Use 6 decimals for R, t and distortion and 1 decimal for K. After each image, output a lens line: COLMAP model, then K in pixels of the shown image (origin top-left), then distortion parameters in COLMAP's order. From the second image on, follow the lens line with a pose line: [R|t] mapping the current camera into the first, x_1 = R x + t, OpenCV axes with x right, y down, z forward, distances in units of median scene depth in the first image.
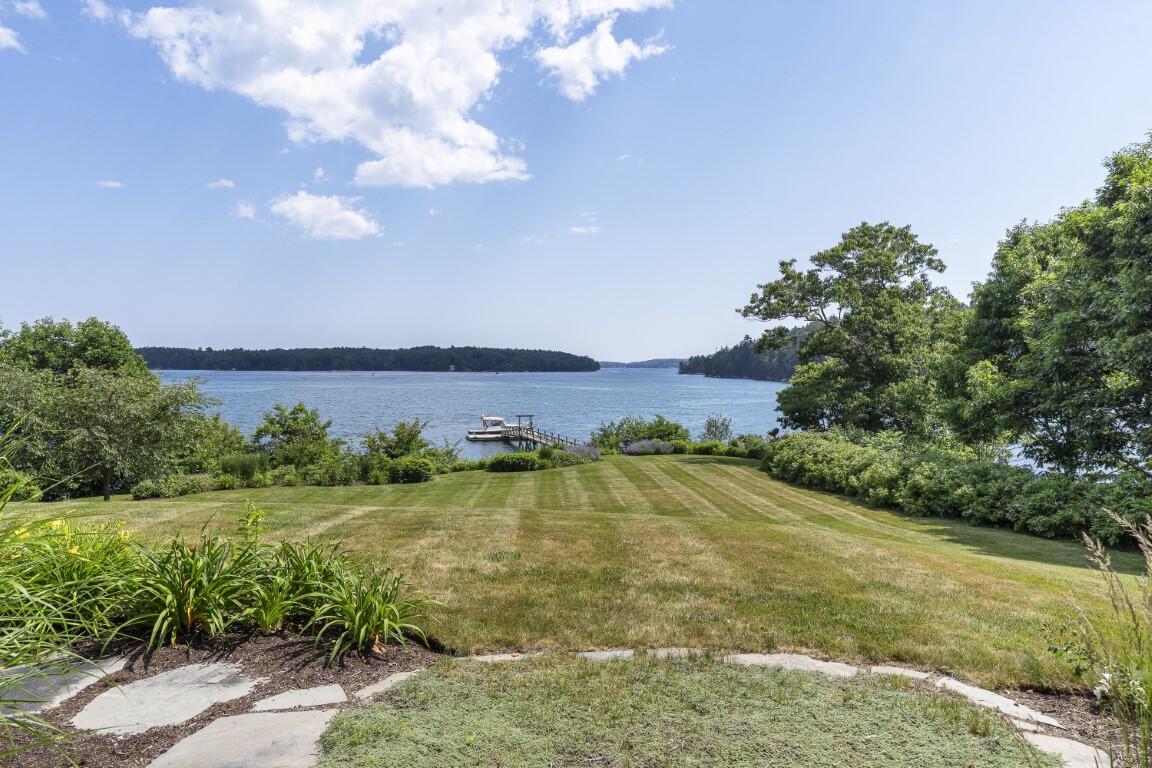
lens RADIAL K [[730.1, 0, 575.2], [0, 730.1, 382.9], [0, 0, 1]] dist [0.000851, -0.000614]
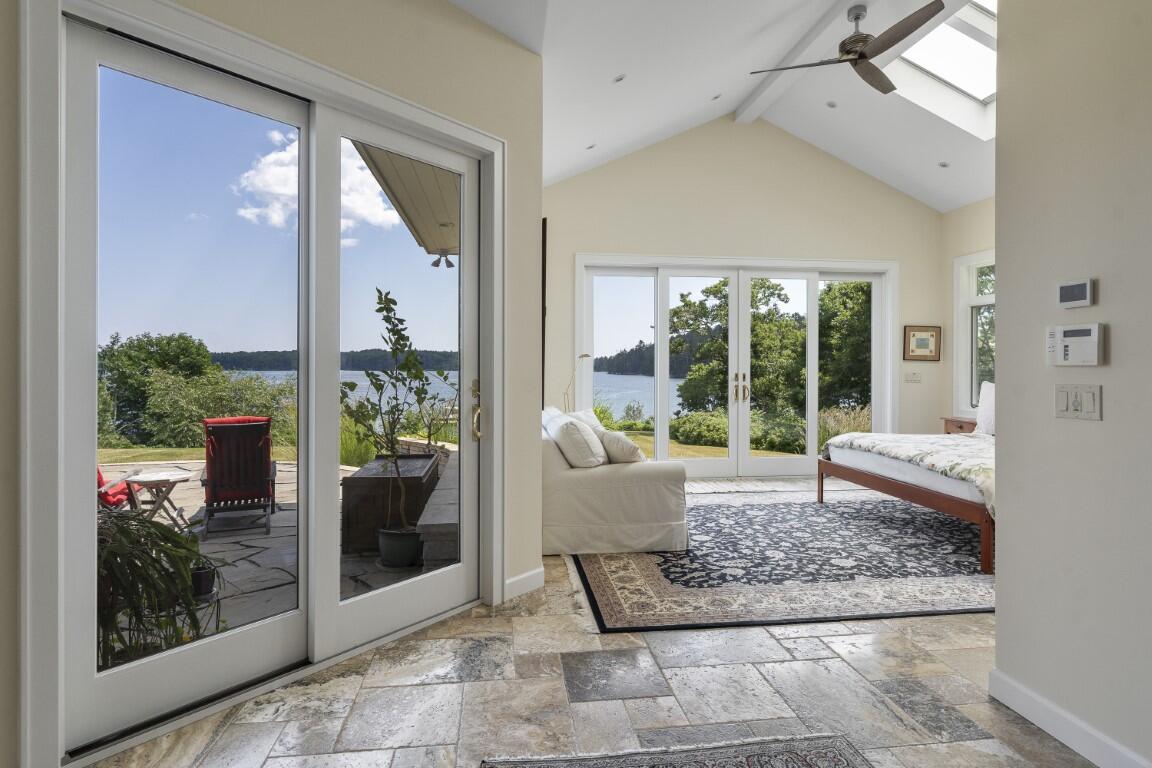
lens RADIAL K [[631.8, 0, 576.8], [0, 631.8, 374.7], [0, 0, 1]] dist [-0.002423, 0.000006]
pose [[0.990214, -0.005828, 0.139434, -0.093566], [0.006778, 0.999957, -0.006342, -0.001037], [-0.139391, 0.007225, 0.990211, -0.196059]]
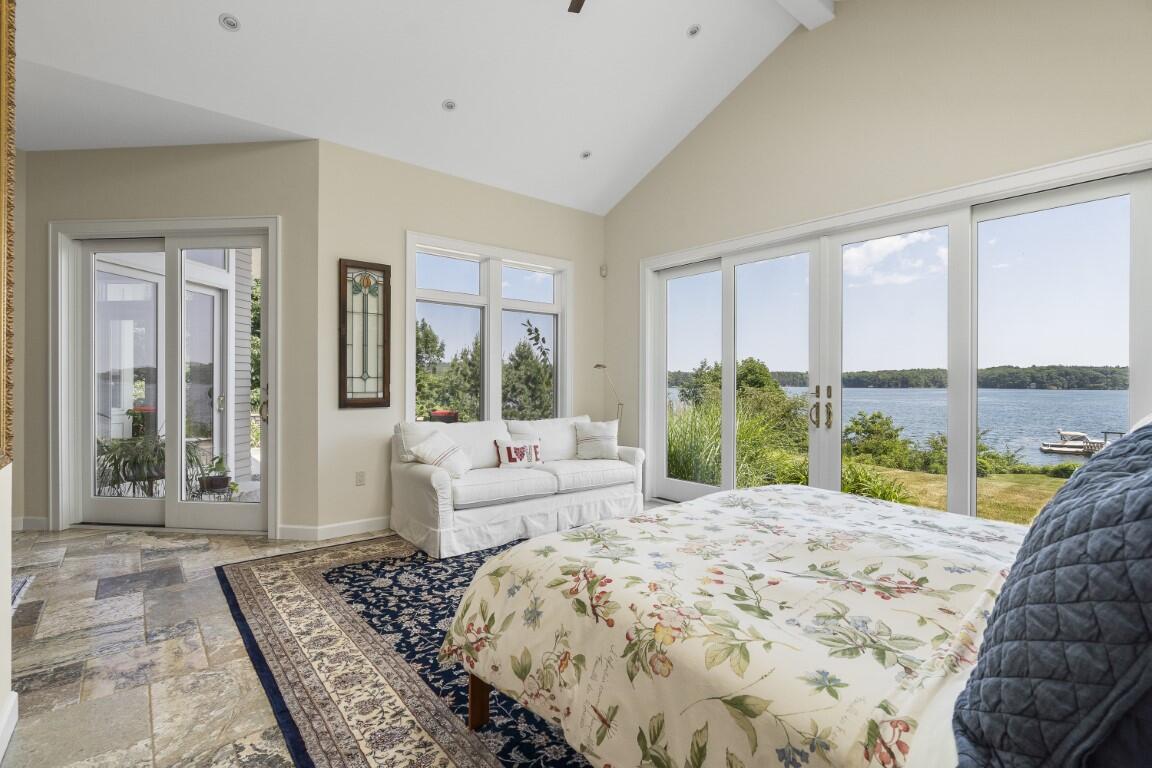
lens RADIAL K [[540.7, 0, 572.1], [0, 540.7, 385.8], [0, 0, 1]] dist [-0.008875, 0.001393]
pose [[0.633747, 0.001717, -0.773538, 0.055129], [-0.016401, 0.999803, -0.011218, -0.000064], [0.773366, 0.019796, 0.633650, -0.116156]]
